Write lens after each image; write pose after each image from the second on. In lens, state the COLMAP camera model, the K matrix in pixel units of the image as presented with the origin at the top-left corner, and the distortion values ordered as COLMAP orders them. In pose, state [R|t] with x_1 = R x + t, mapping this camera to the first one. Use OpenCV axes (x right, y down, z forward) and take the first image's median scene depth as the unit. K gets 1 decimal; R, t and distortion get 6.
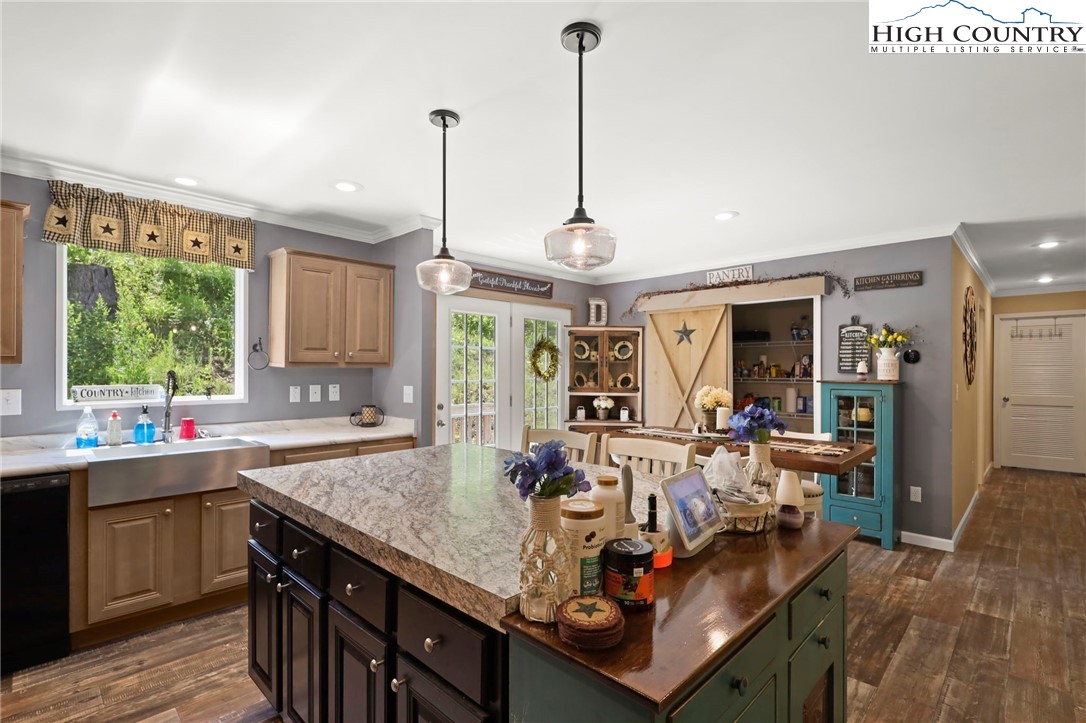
lens RADIAL K [[515.1, 0, 537.7], [0, 515.1, 363.4], [0, 0, 1]] dist [0.002766, -0.000342]
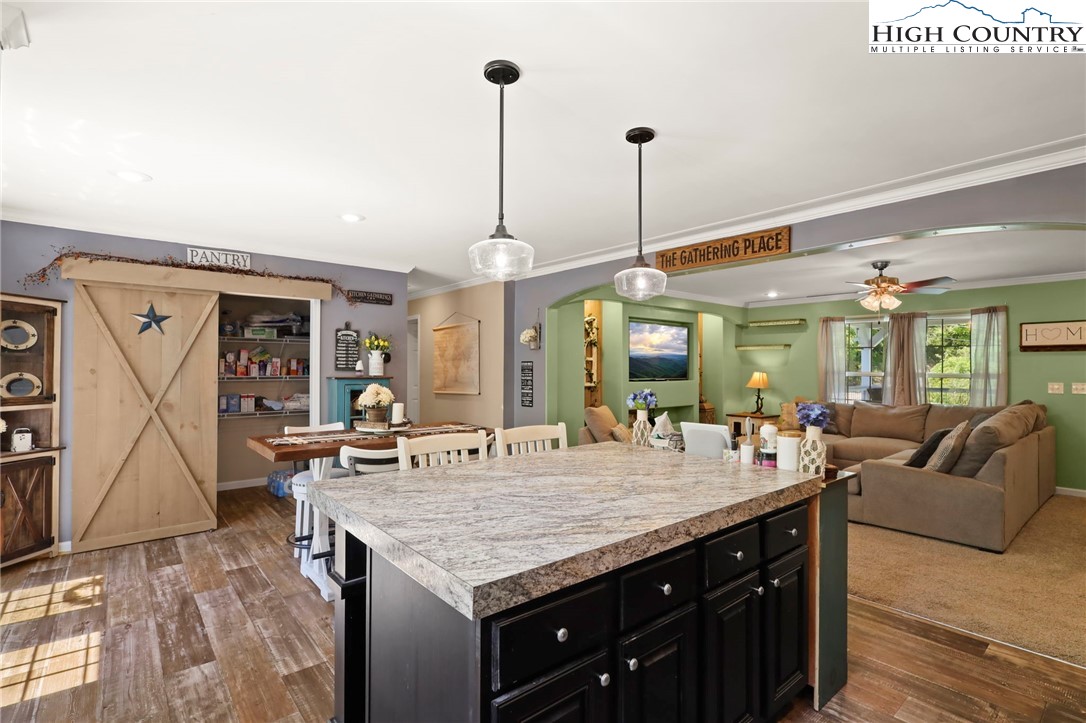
lens RADIAL K [[515.1, 0, 545.8], [0, 515.1, 362.8], [0, 0, 1]] dist [0.002766, -0.000342]
pose [[0.086947, 0.005229, 0.996199, -0.612515], [-0.016829, 0.999851, -0.003779, -0.001701], [-0.996071, -0.016436, 0.087022, 0.511252]]
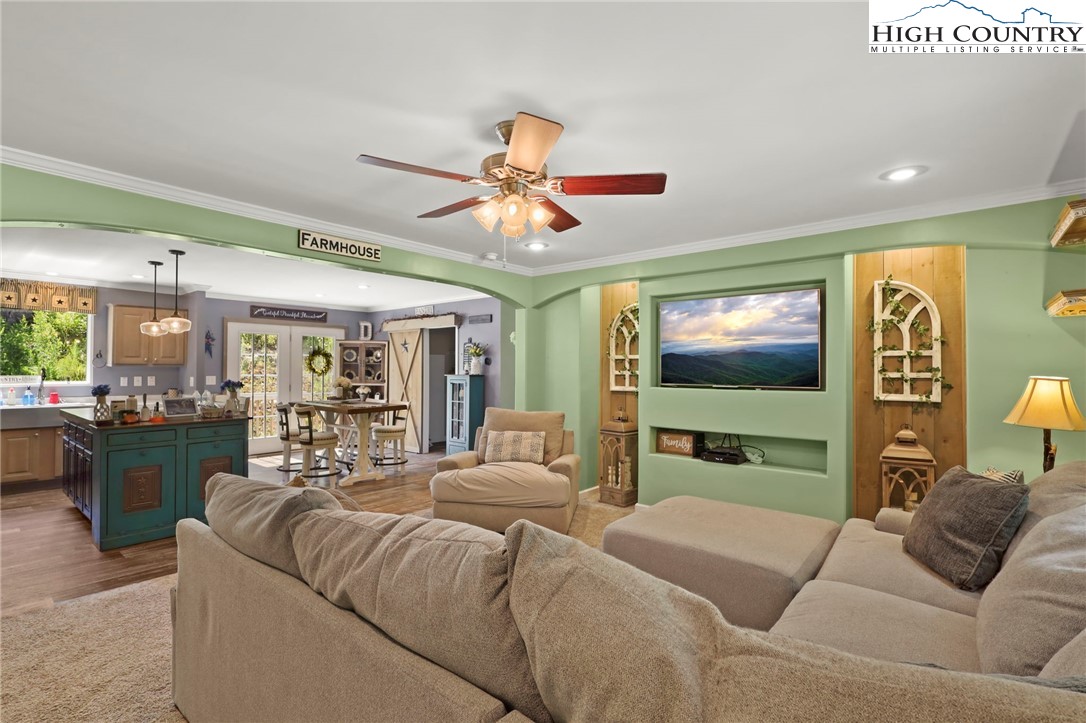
lens RADIAL K [[515.1, 0, 540.5], [0, 515.1, 358.9], [0, 0, 1]] dist [0.002766, -0.000342]
pose [[0.997485, 0.002216, 0.070842, 0.856785], [-0.001611, 0.999962, -0.008601, -0.006121], [-0.070858, 0.008465, 0.997450, -0.905321]]
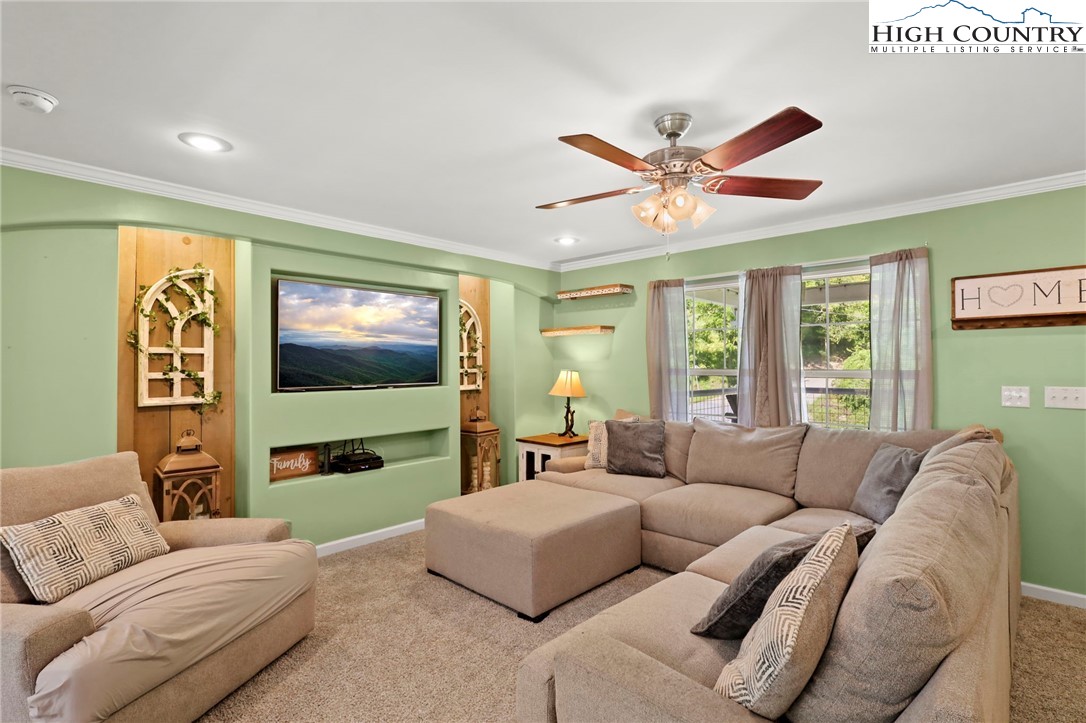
lens RADIAL K [[515.1, 0, 549.3], [0, 515.1, 356.3], [0, 0, 1]] dist [0.002766, -0.000342]
pose [[-0.029451, 0.012066, 0.999493, 0.256234], [-0.006066, 0.999907, -0.012250, -0.006773], [-0.999548, -0.006424, -0.029375, -0.104765]]
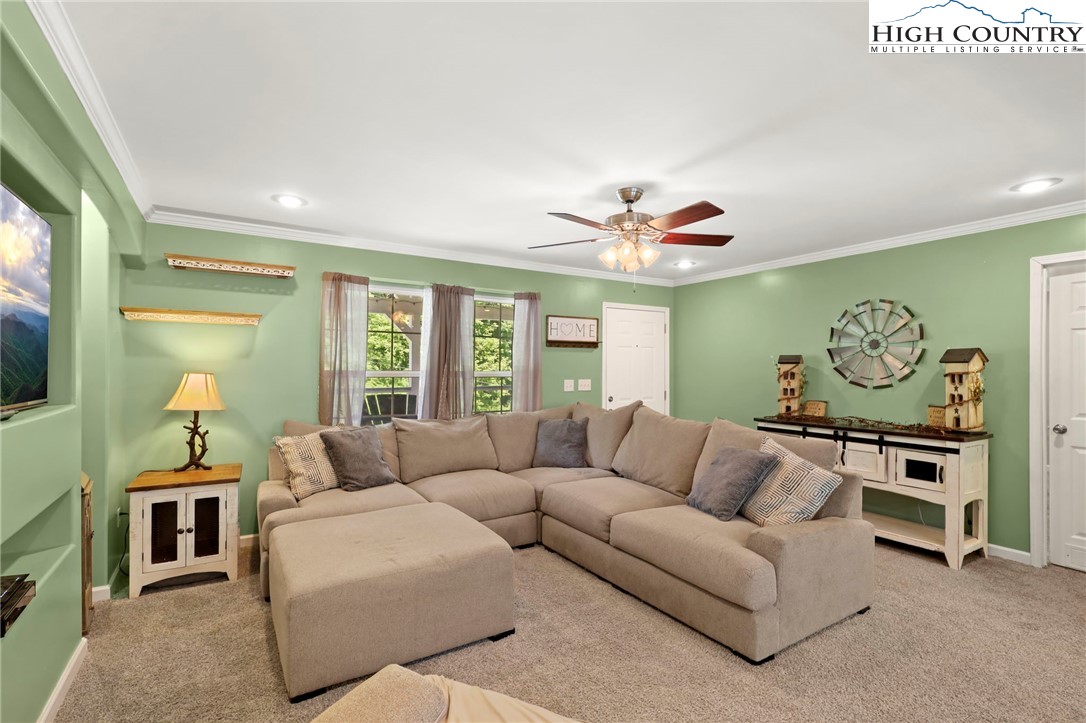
lens RADIAL K [[515.1, 0, 545.4], [0, 515.1, 365.5], [0, 0, 1]] dist [0.002766, -0.000342]
pose [[-0.974841, -0.004753, 0.222851, 0.800764], [-0.008308, 0.999853, -0.015016, 0.007538], [-0.222747, -0.016489, -0.974737, 0.583371]]
